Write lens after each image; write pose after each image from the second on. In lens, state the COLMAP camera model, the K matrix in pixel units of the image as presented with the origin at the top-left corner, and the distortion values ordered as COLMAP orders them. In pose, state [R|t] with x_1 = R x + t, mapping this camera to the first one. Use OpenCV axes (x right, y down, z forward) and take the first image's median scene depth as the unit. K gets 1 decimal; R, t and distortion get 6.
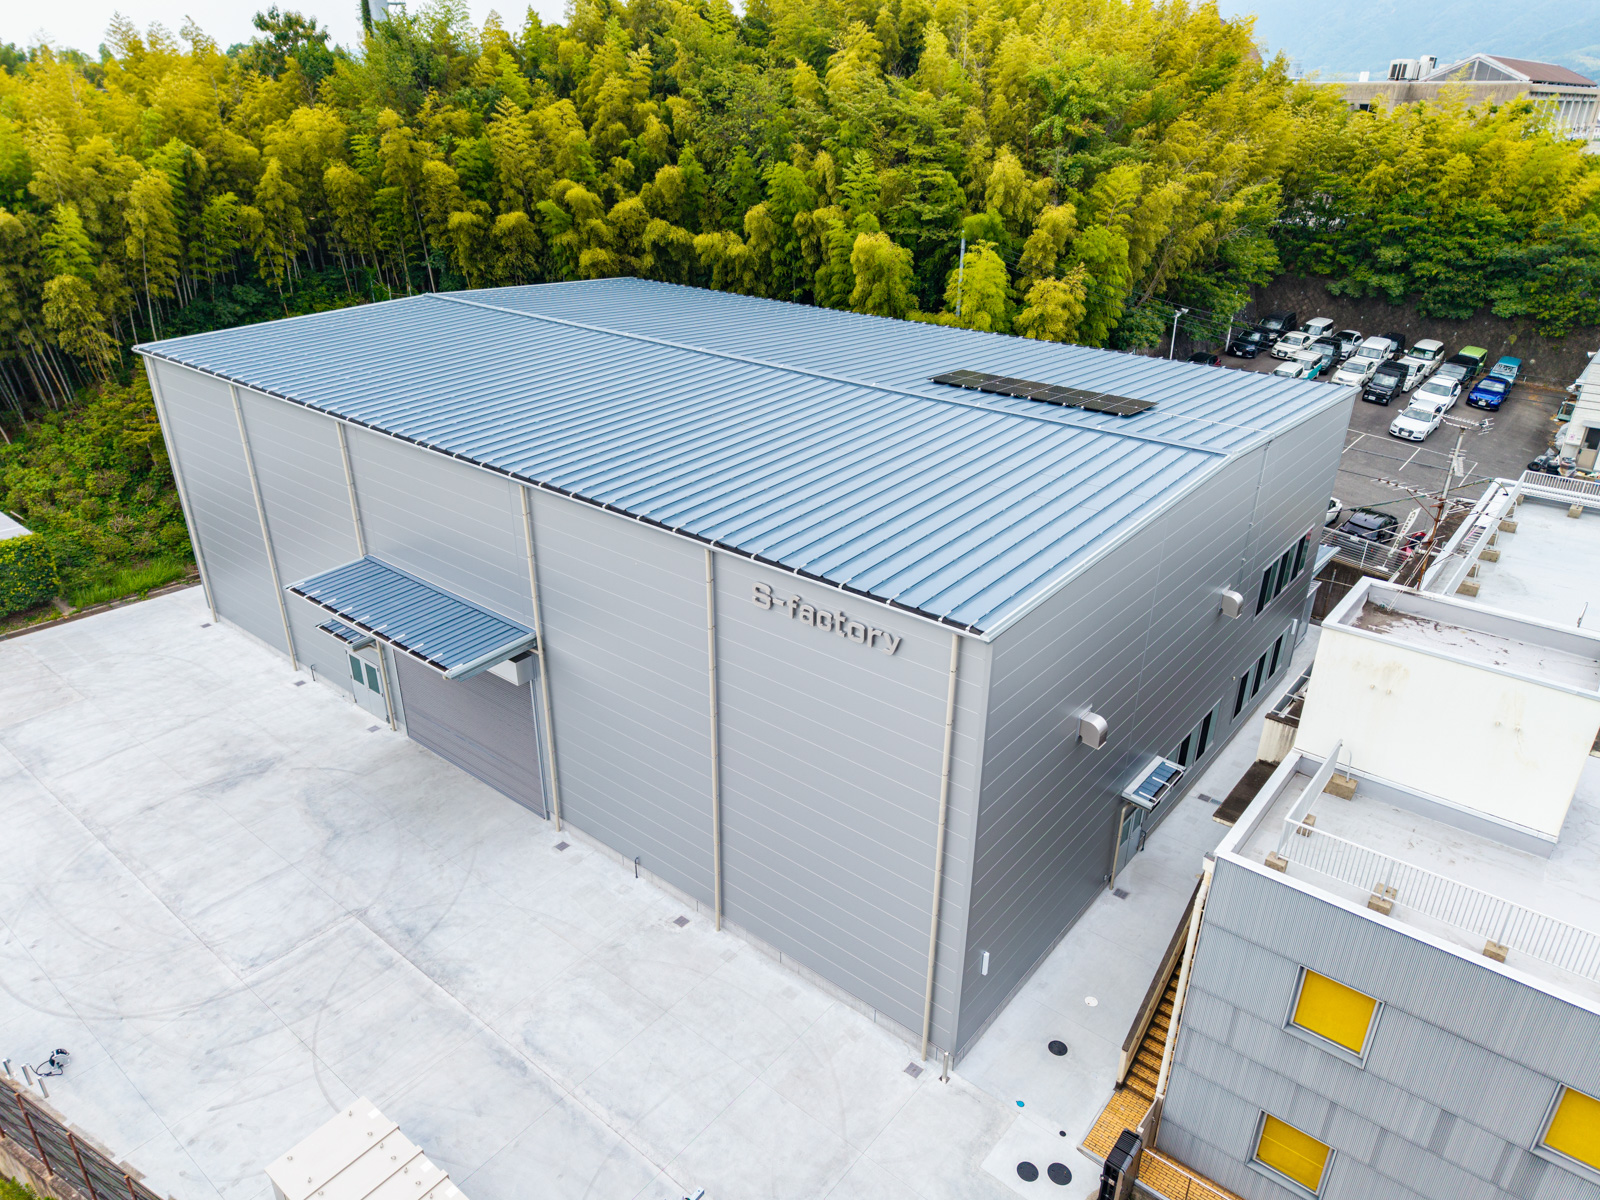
lens RADIAL K [[1071.7, 0, 754.7], [0, 1071.7, 578.6], [0, 0, 1]] dist [0.011995, 0.001118]
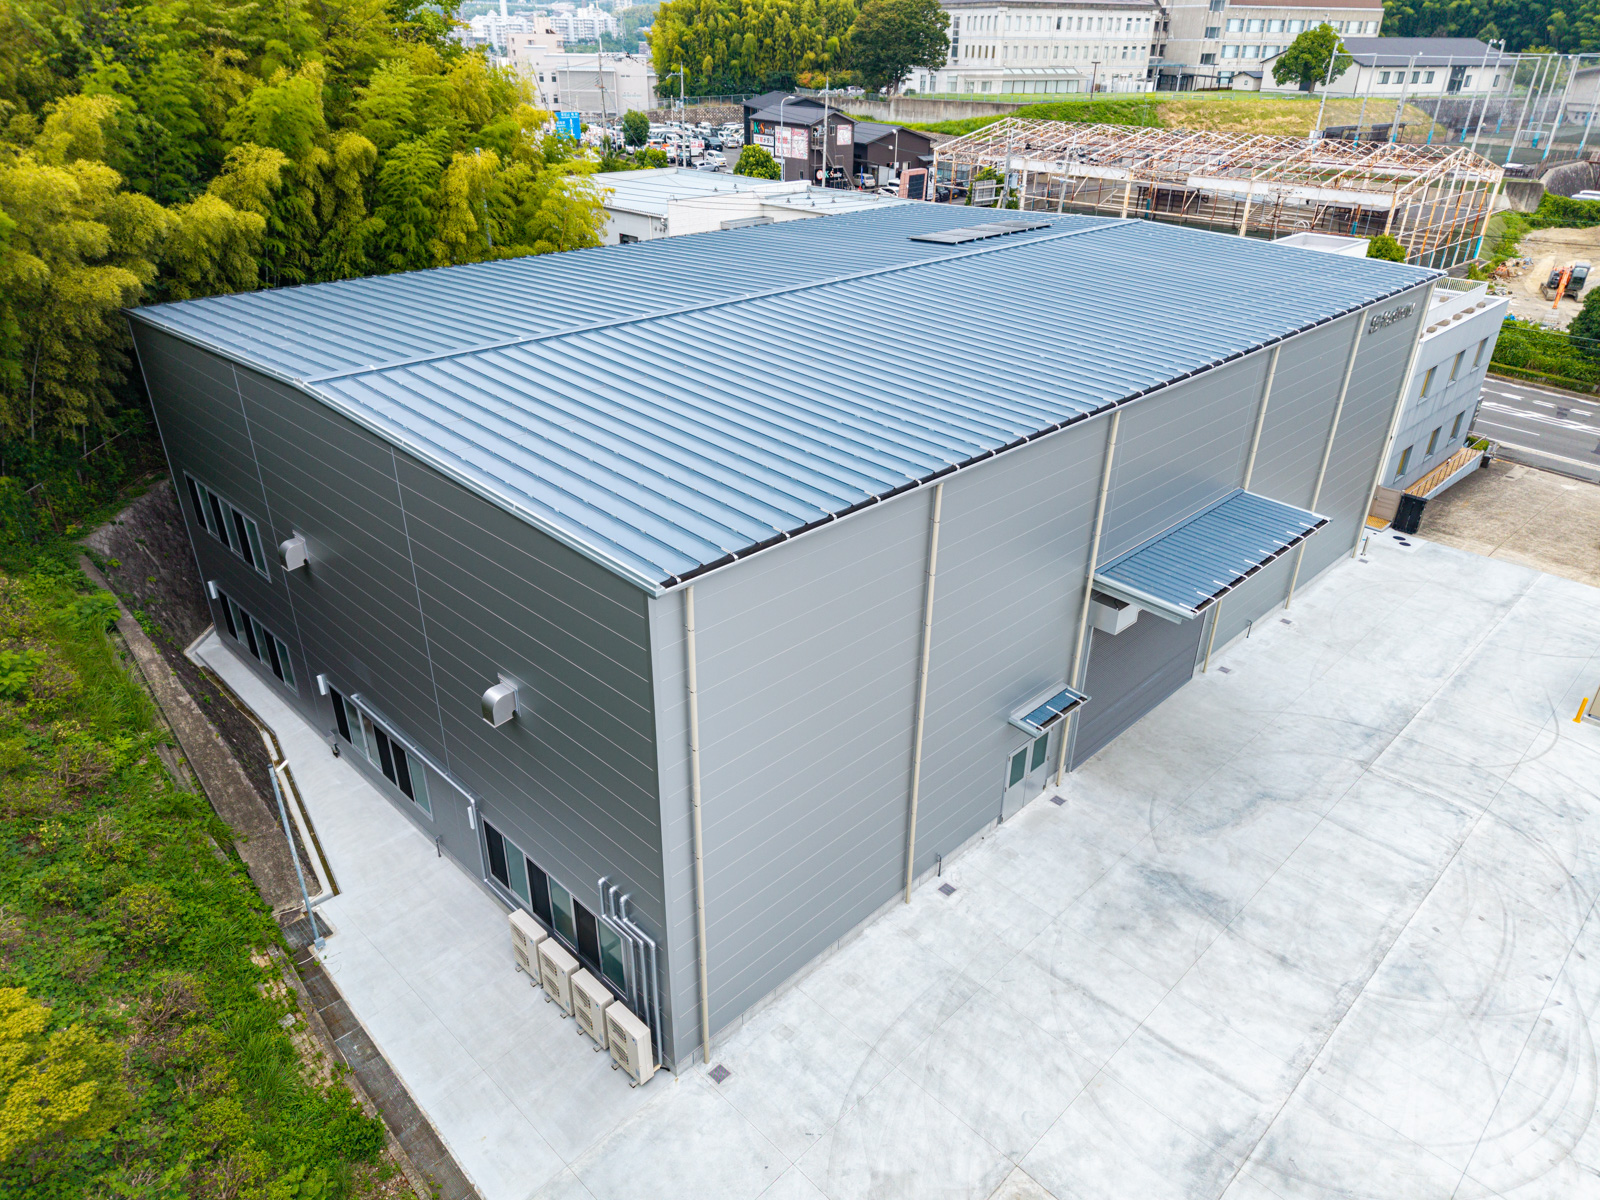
lens RADIAL K [[1071.7, 0, 802.6], [0, 1071.7, 602.2], [0, 0, 1]] dist [0.011995, 0.001118]
pose [[0.081729, -0.473442, 0.877025, -0.805660], [0.386785, 0.826068, 0.409890, -0.310998], [-0.918541, 0.305720, 0.250635, 0.740423]]
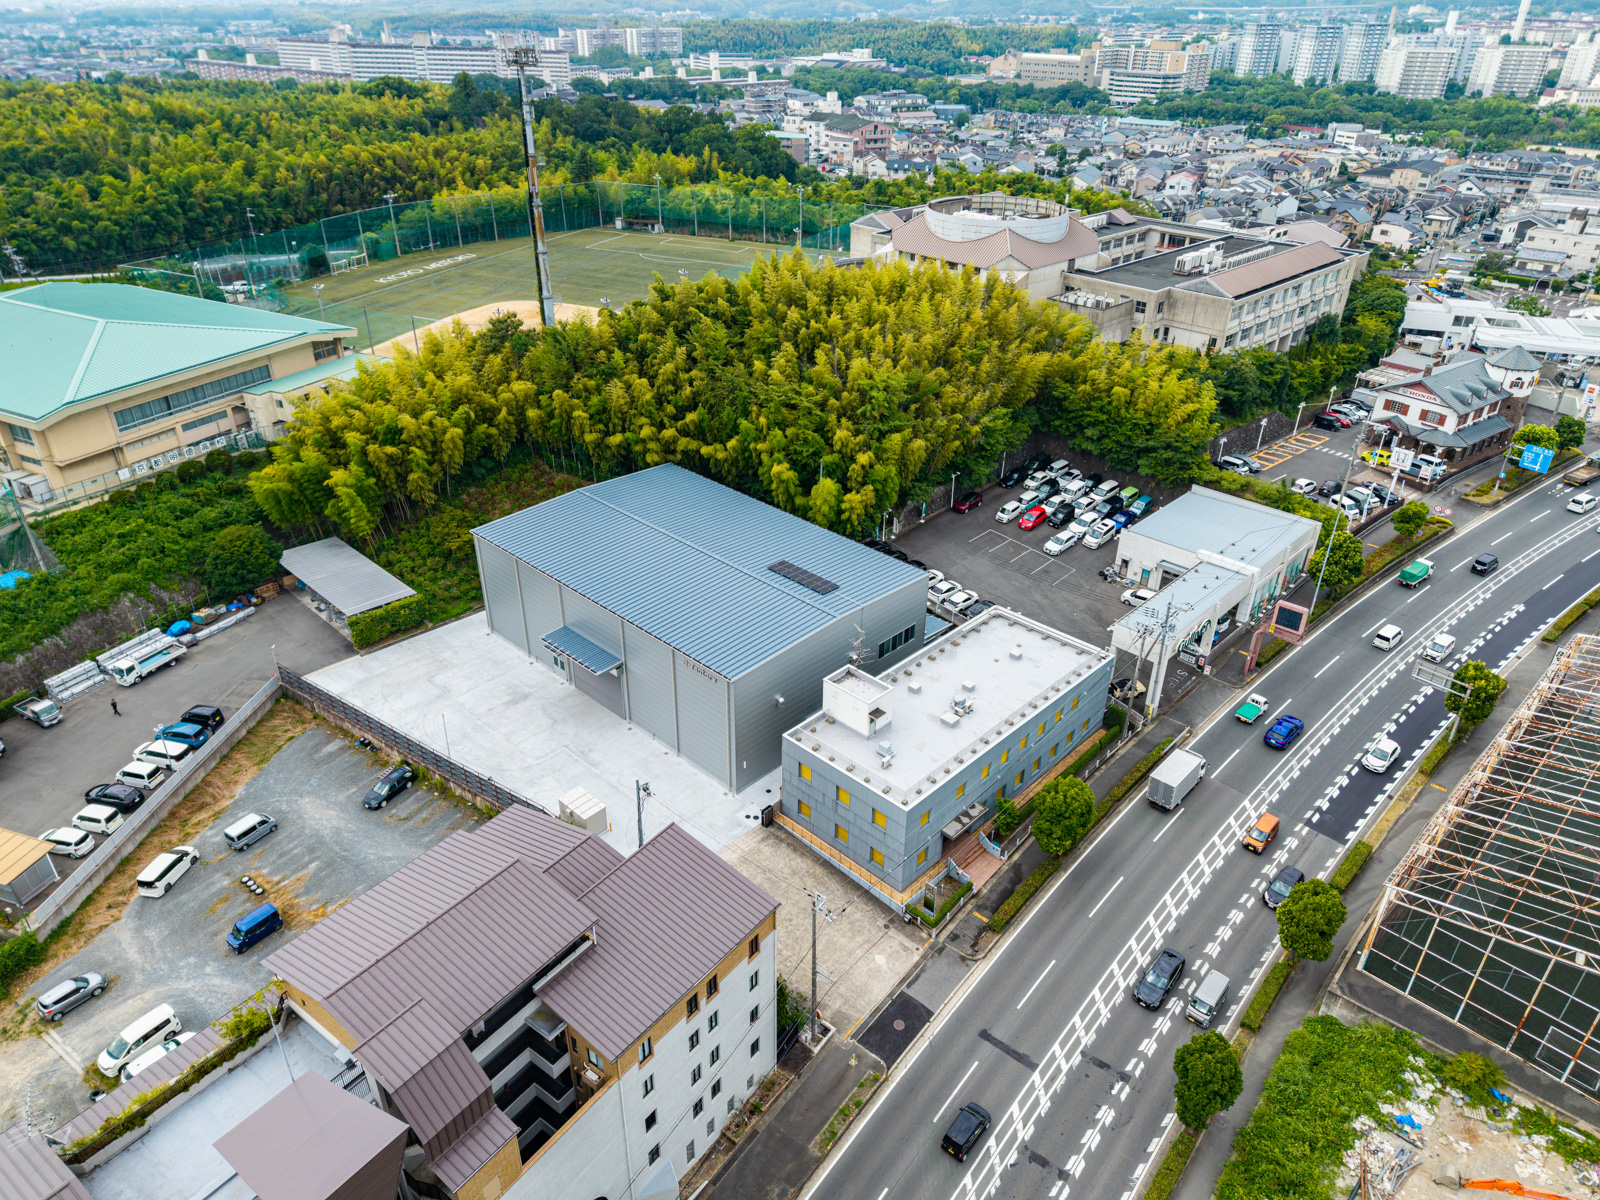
lens RADIAL K [[1071.7, 0, 804.7], [0, 1071.7, 599.4], [0, 0, 1]] dist [0.011995, 0.001118]
pose [[0.998698, 0.039954, -0.031710, 0.262763], [-0.036222, 0.993202, 0.110622, -0.310559], [0.035915, -0.109330, 0.993356, -1.298399]]
